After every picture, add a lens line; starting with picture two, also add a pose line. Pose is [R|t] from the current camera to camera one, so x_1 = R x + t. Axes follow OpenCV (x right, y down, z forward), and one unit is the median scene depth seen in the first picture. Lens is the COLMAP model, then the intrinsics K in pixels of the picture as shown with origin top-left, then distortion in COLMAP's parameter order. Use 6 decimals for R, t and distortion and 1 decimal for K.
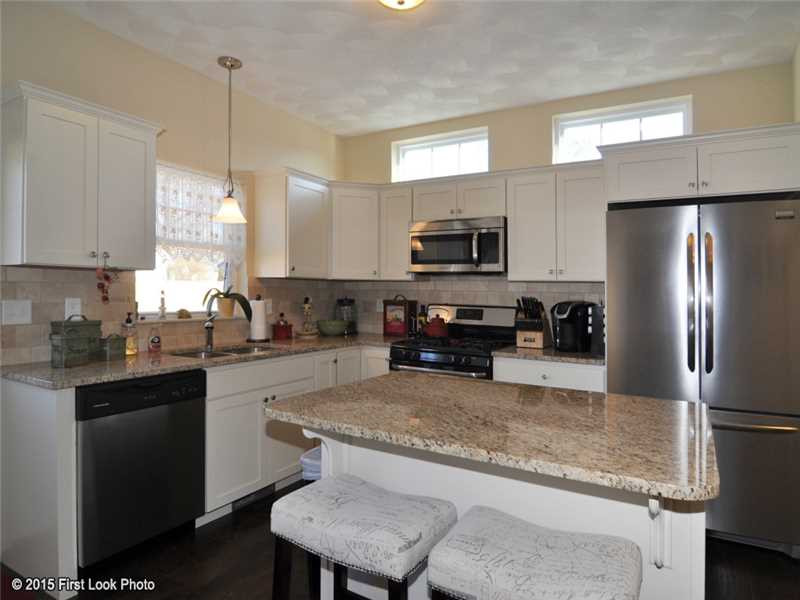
lens RADIAL K [[481.7, 0, 399.2], [0, 481.7, 286.7], [0, 0, 1]] dist [-0.003706, -0.000875]
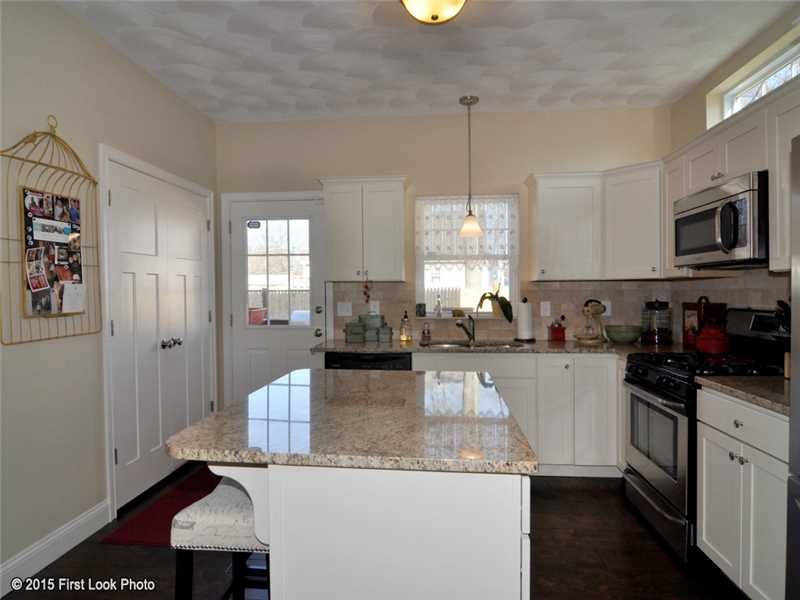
lens RADIAL K [[497.4, 0, 400.0], [0, 497.4, 300.0], [0, 0, 1]] dist [-0.004015, -0.003135]
pose [[0.438220, -0.003947, -0.898859, 0.600612], [0.021267, 0.999756, 0.005978, 0.010094], [0.898616, -0.021735, 0.438197, 0.276288]]
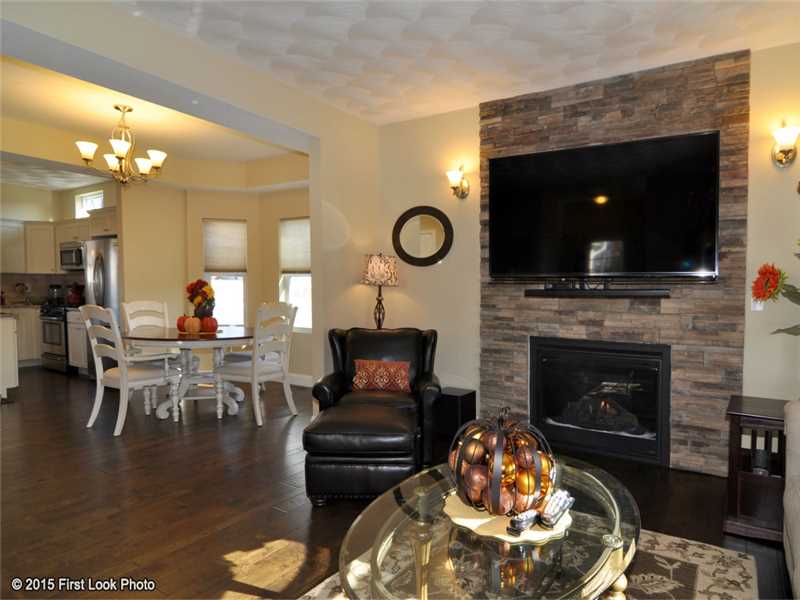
lens RADIAL K [[506.2, 0, 433.9], [0, 506.2, 310.7], [0, 0, 1]] dist [-0.006898, -0.003903]
pose [[0.999595, -0.005217, -0.027975, 1.702788], [0.006728, 0.998508, 0.054198, 0.037716], [0.027651, -0.054364, 0.998138, -1.050516]]
